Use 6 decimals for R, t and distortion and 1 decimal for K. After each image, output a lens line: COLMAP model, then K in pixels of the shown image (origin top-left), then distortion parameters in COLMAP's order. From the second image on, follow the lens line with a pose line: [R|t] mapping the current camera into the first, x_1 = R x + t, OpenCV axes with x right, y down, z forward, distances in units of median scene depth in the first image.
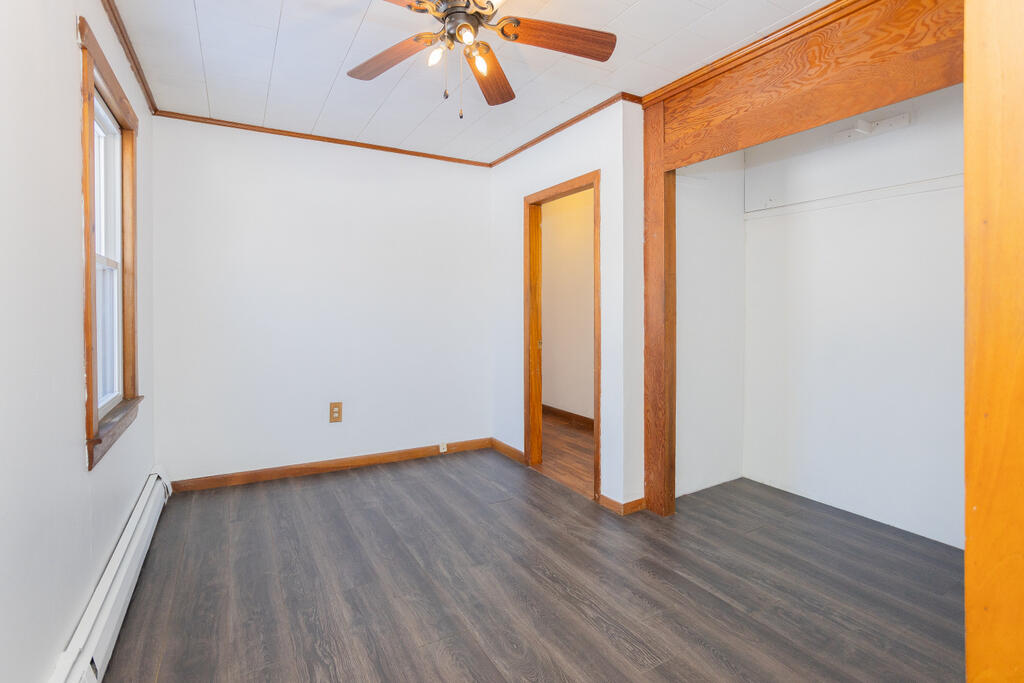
lens RADIAL K [[496.2, 0, 513.1], [0, 496.2, 307.4], [0, 0, 1]] dist [-0.021244, 0.000191]
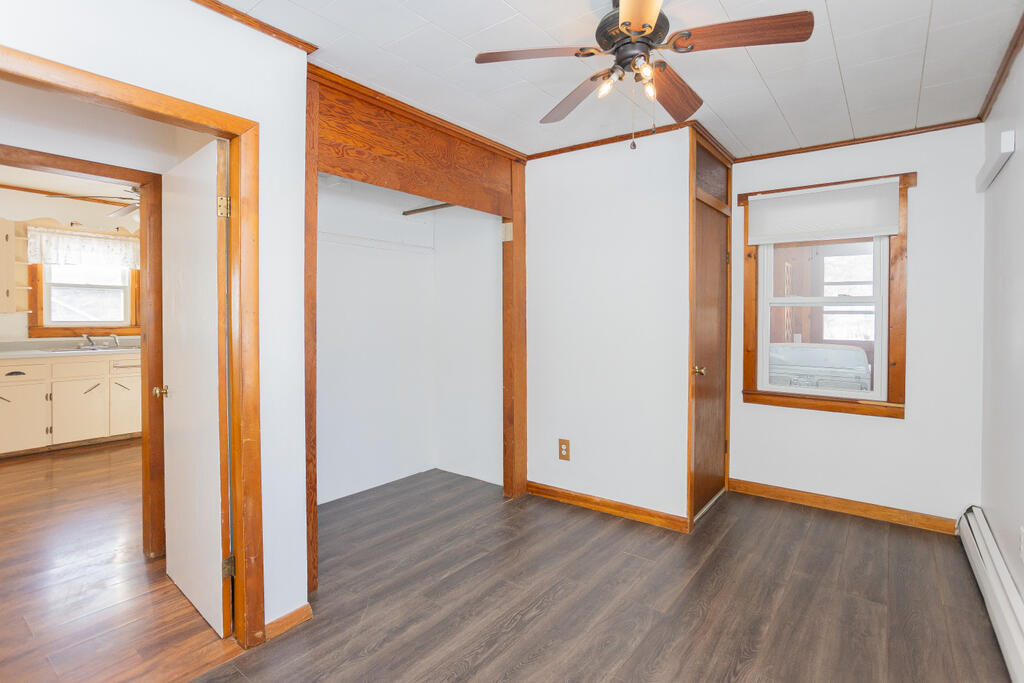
lens RADIAL K [[509.4, 0, 517.9], [0, 509.4, 328.5], [0, 0, 1]] dist [-0.031822, 0.000485]
pose [[-0.395439, -0.016069, 0.918352, -0.763378], [0.006462, 0.999774, 0.020276, -0.033758], [-0.918470, 0.013952, -0.395246, 1.311986]]
